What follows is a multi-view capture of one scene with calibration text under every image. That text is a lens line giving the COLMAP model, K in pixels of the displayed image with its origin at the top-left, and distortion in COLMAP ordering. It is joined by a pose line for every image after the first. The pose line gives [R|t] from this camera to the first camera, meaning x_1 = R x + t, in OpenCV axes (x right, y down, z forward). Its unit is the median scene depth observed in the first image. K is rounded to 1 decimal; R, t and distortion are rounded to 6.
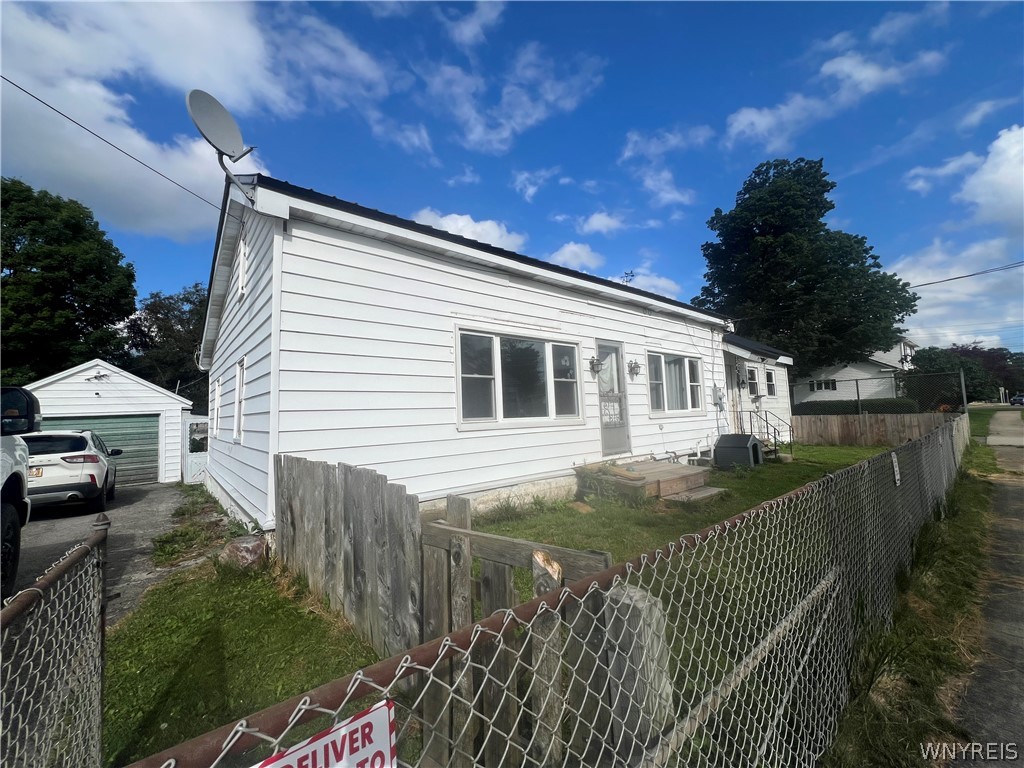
lens RADIAL K [[409.8, 0, 511.4], [0, 409.8, 380.1], [0, 0, 1]] dist [0.000266, 0.000161]
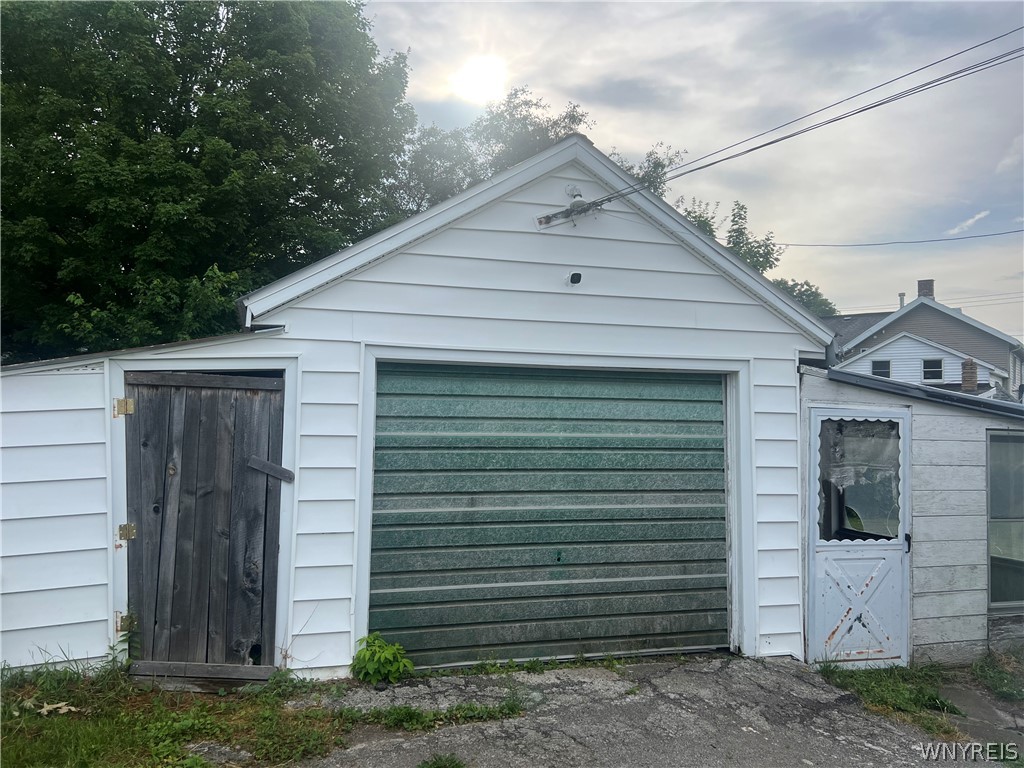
lens RADIAL K [[765.7, 0, 510.4], [0, 765.7, 380.2], [0, 0, 1]] dist [0.039919, -0.037806]
pose [[0.902595, 0.040515, -0.428579, -0.766346], [-0.027802, 0.998969, 0.035883, 0.072203], [0.429591, -0.020473, 0.902791, 0.512527]]
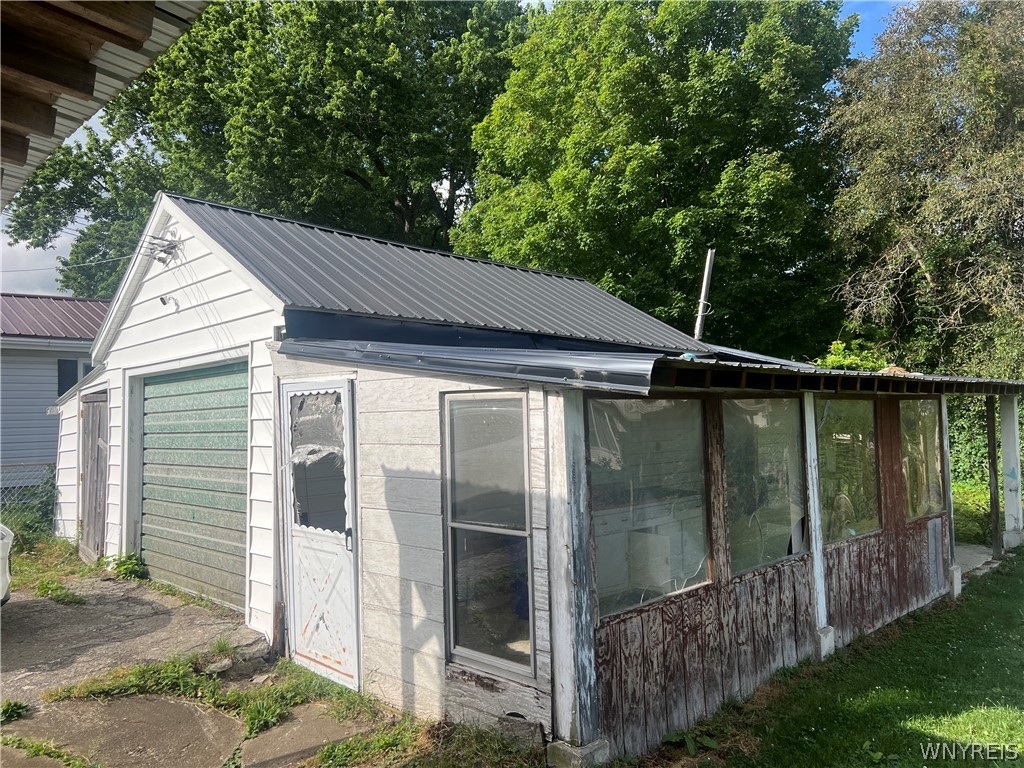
lens RADIAL K [[765.7, 0, 510.1], [0, 765.7, 383.3], [0, 0, 1]] dist [0.039919, -0.037806]
pose [[0.061557, -0.004645, -0.998093, -0.352646], [0.098898, 0.995096, 0.001468, 0.111932], [0.993192, -0.098800, 0.061714, 1.109583]]
